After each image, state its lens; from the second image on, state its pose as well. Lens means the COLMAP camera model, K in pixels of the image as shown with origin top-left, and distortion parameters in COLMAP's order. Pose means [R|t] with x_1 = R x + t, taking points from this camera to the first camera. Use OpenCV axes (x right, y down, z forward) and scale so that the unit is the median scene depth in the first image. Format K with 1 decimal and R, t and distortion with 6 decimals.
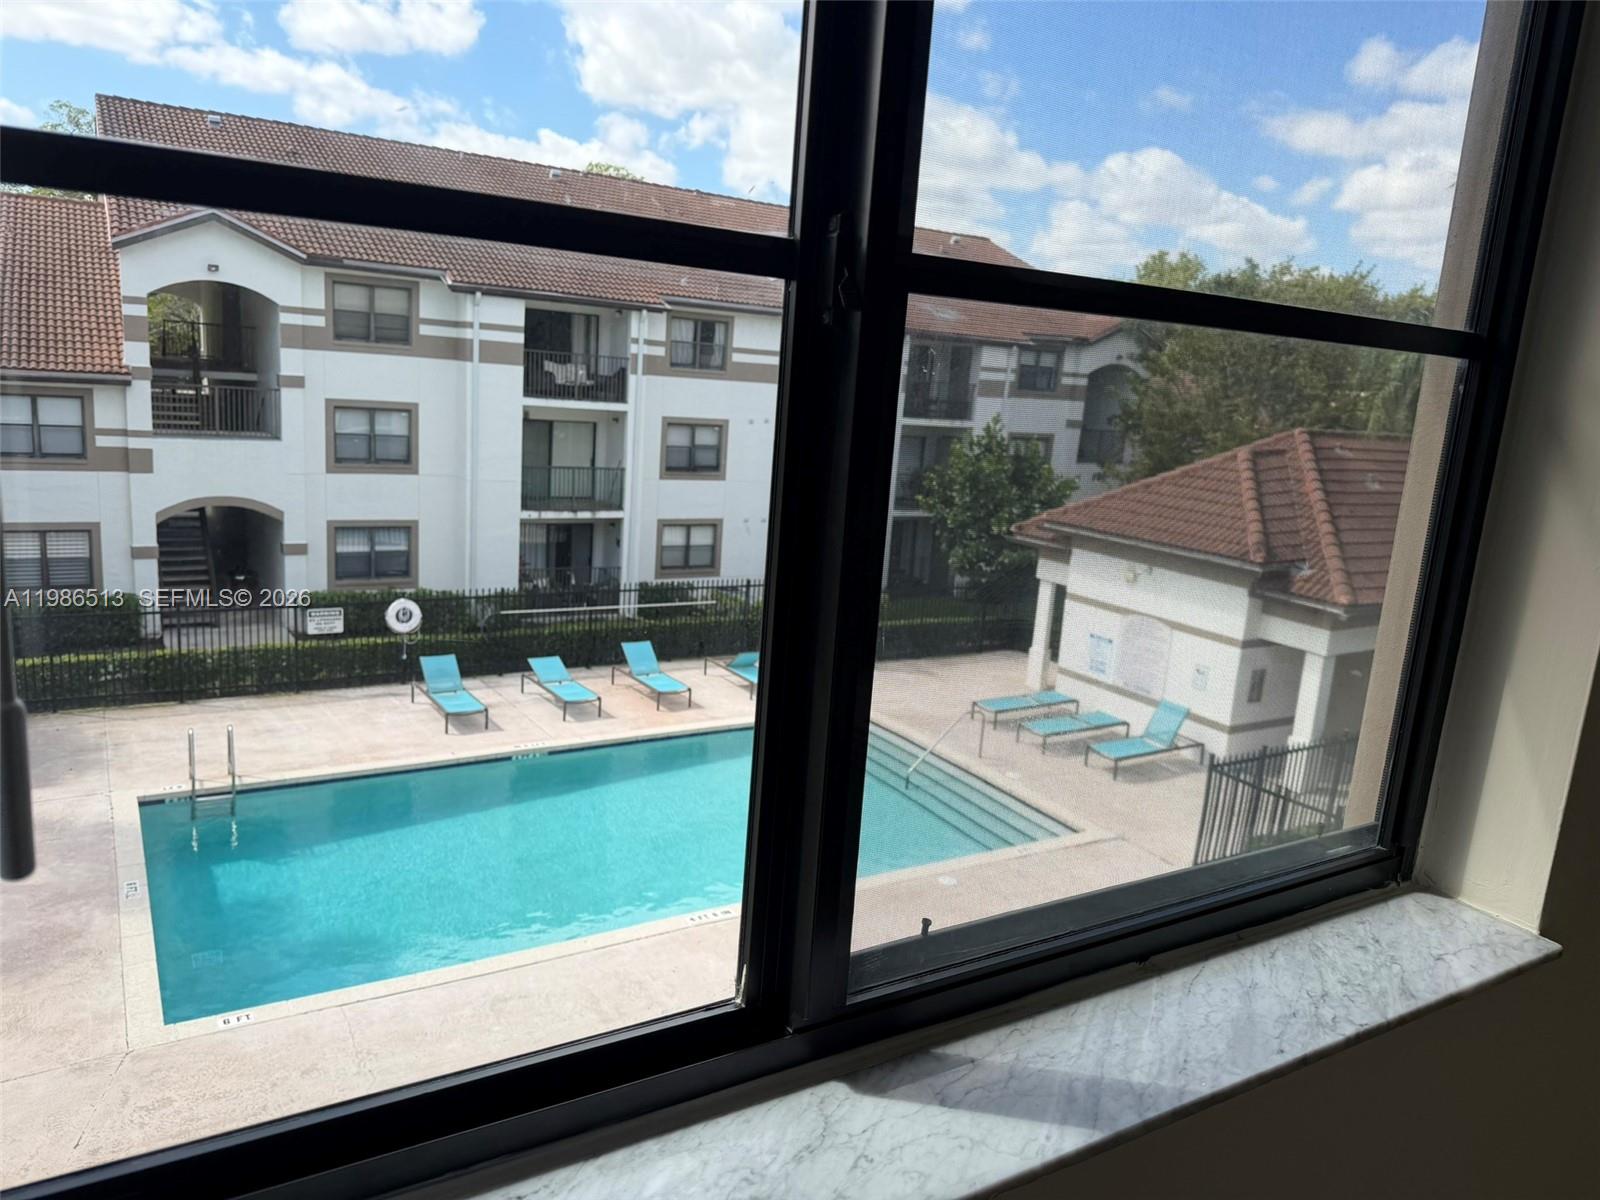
lens RADIAL K [[1122.7, 0, 800.0], [0, 1122.7, 600.0], [0, 0, 1]] dist [0.140151, -0.276459]
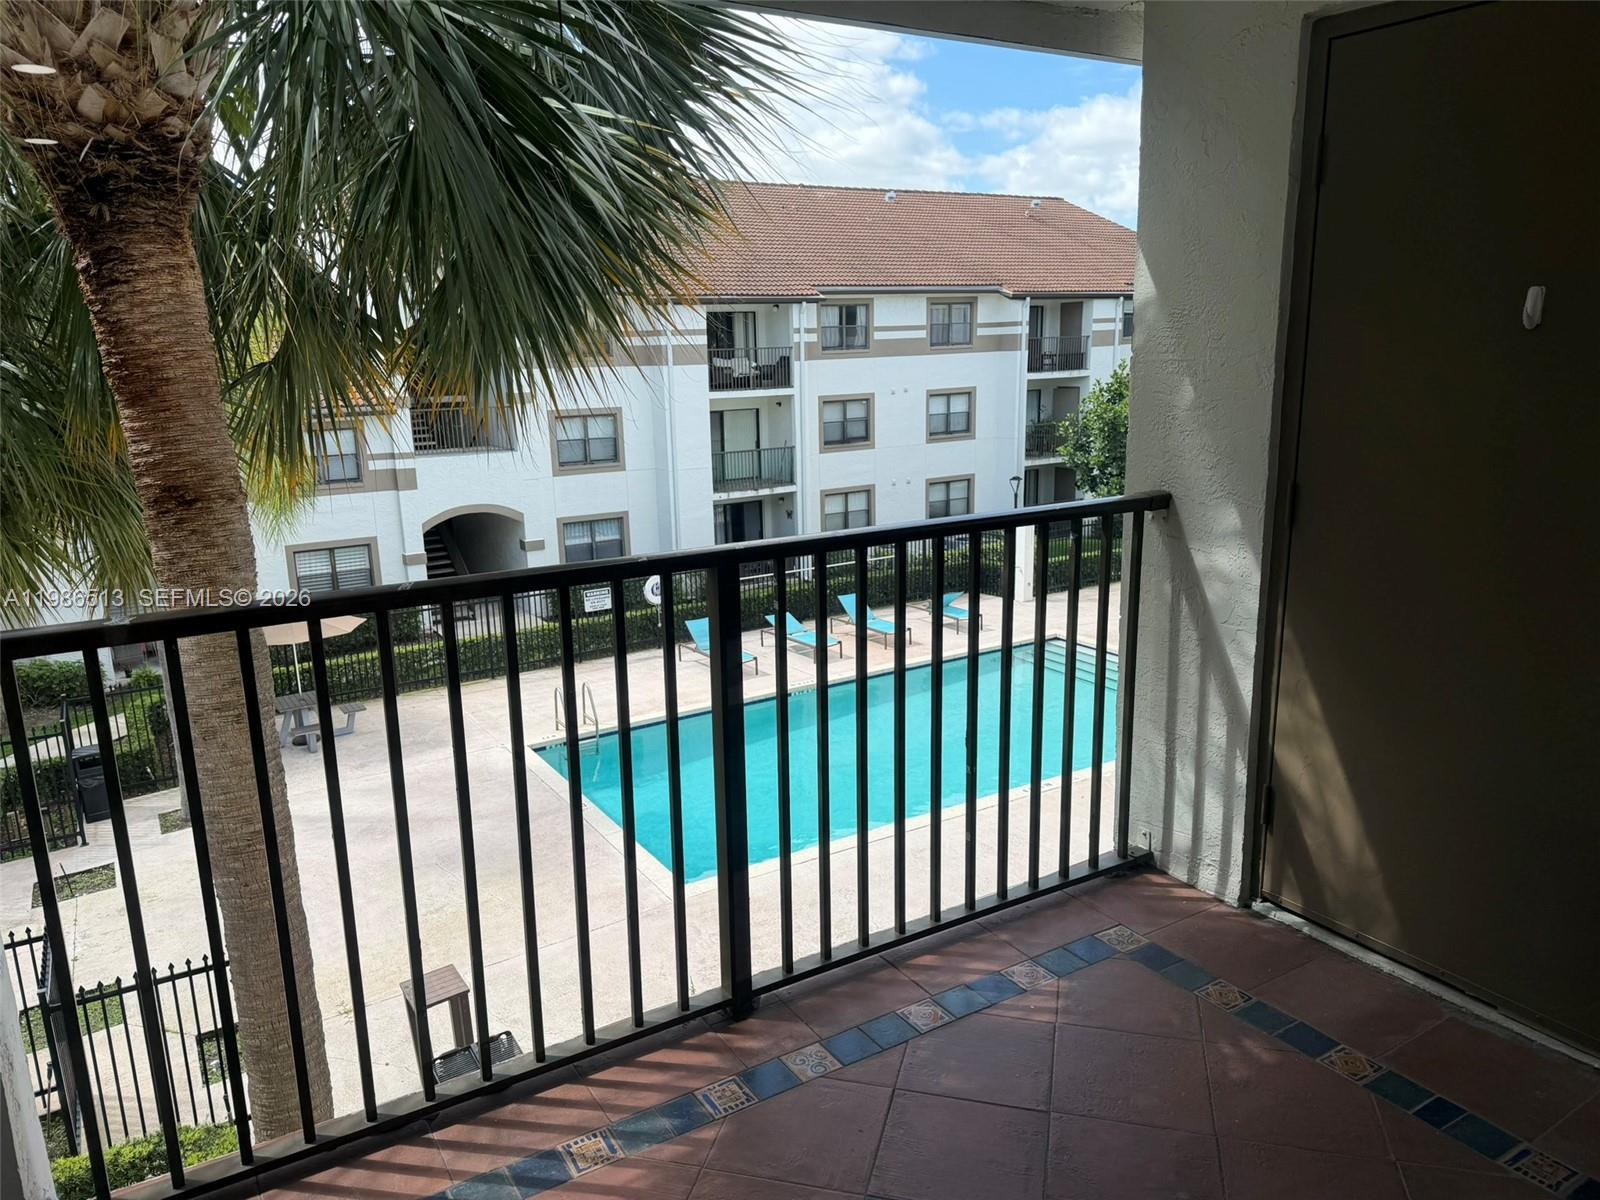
lens RADIAL K [[1122.7, 0, 800.0], [0, 1122.7, 600.0], [0, 0, 1]] dist [0.140151, -0.276459]
pose [[0.994666, -0.099138, -0.028467, -0.136168], [0.099750, 0.994792, 0.020948, 0.011764], [0.026242, -0.023676, 0.999375, -0.117182]]
